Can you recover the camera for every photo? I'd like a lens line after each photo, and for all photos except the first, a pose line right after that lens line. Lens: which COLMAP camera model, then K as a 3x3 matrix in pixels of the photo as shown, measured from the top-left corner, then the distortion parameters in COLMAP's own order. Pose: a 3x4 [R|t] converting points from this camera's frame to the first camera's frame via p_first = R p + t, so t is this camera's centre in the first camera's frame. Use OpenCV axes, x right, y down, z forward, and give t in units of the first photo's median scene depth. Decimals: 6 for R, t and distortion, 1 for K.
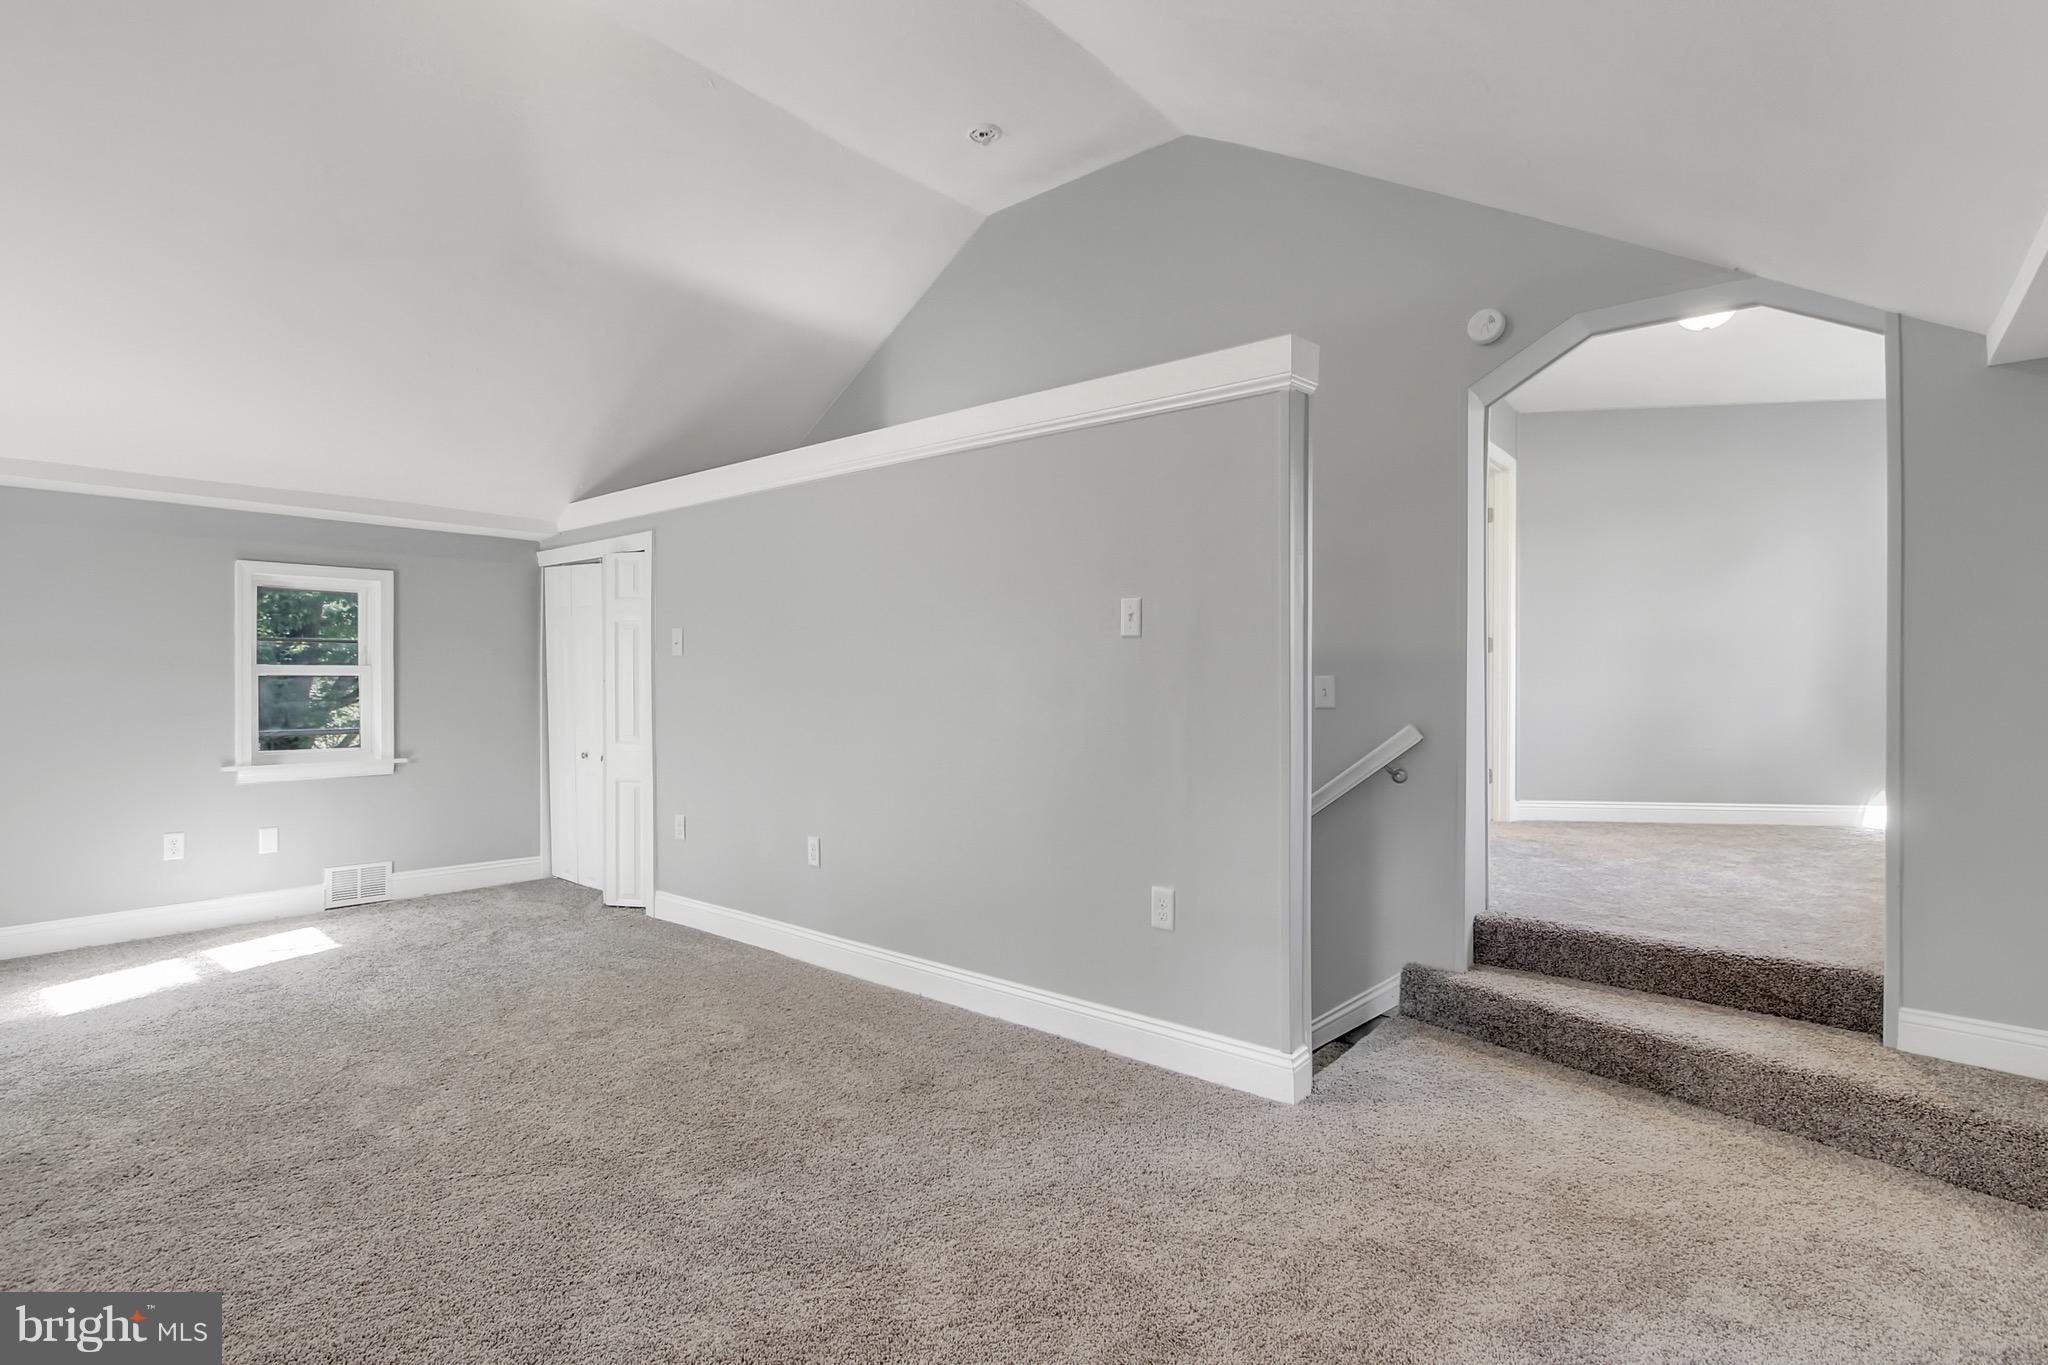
lens RADIAL K [[991.1, 0, 1014.0], [0, 991.1, 676.7], [0, 0, 1]] dist [-0.000826, -0.000450]
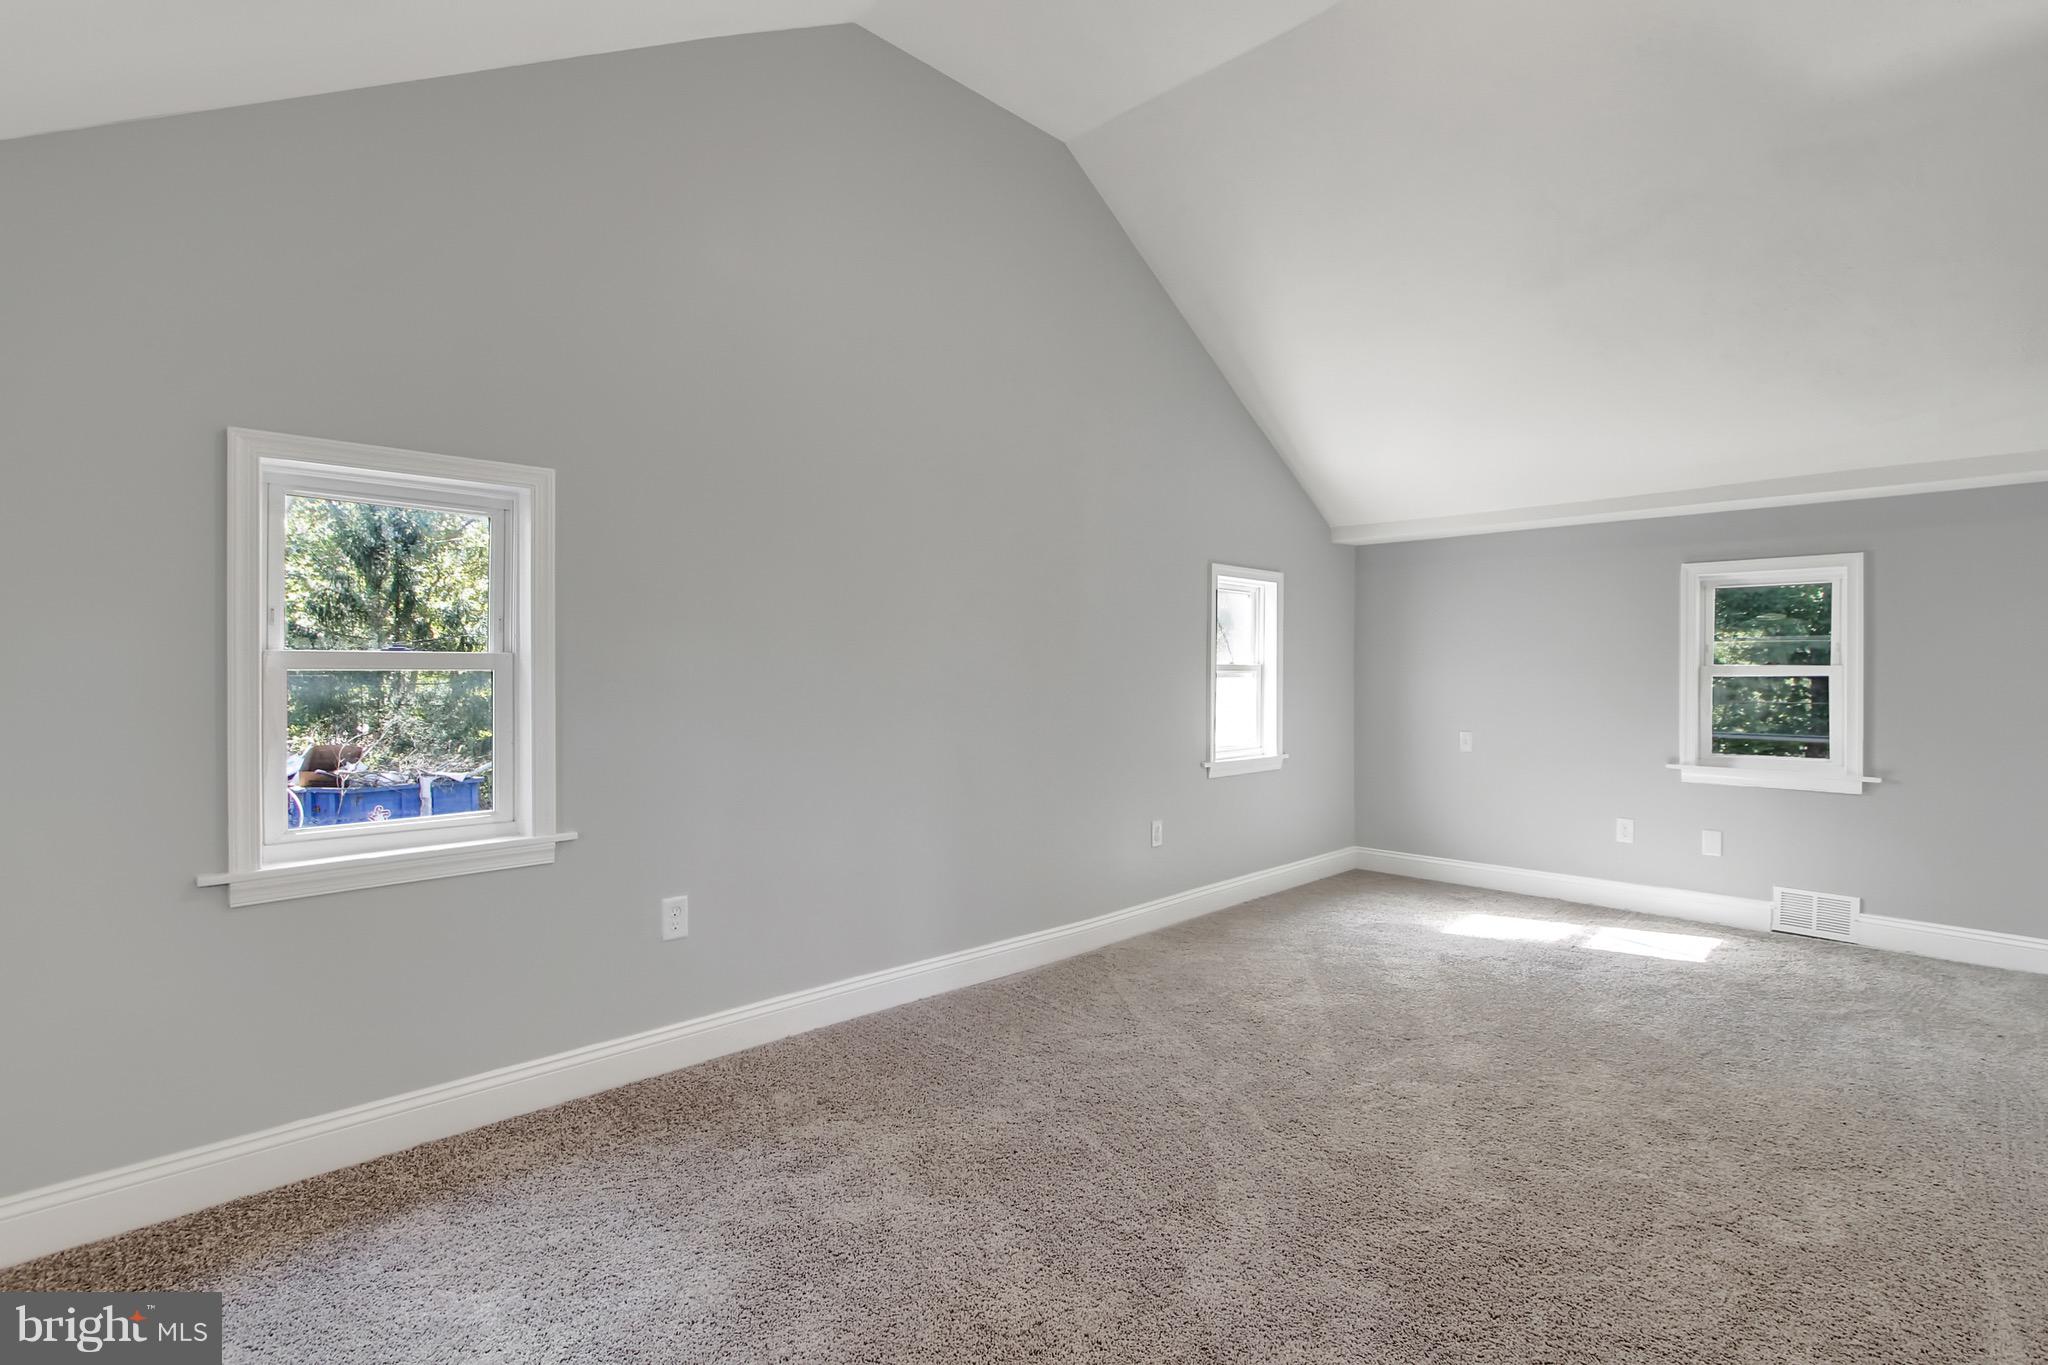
lens RADIAL K [[991.1, 0, 1013.9], [0, 991.1, 682.3], [0, 0, 1]] dist [-0.000826, -0.000450]
pose [[-0.091584, 0.012713, -0.995716, 0.303280], [-0.002568, 0.999912, 0.013003, -0.006401], [0.995794, 0.003747, -0.091543, 0.404762]]
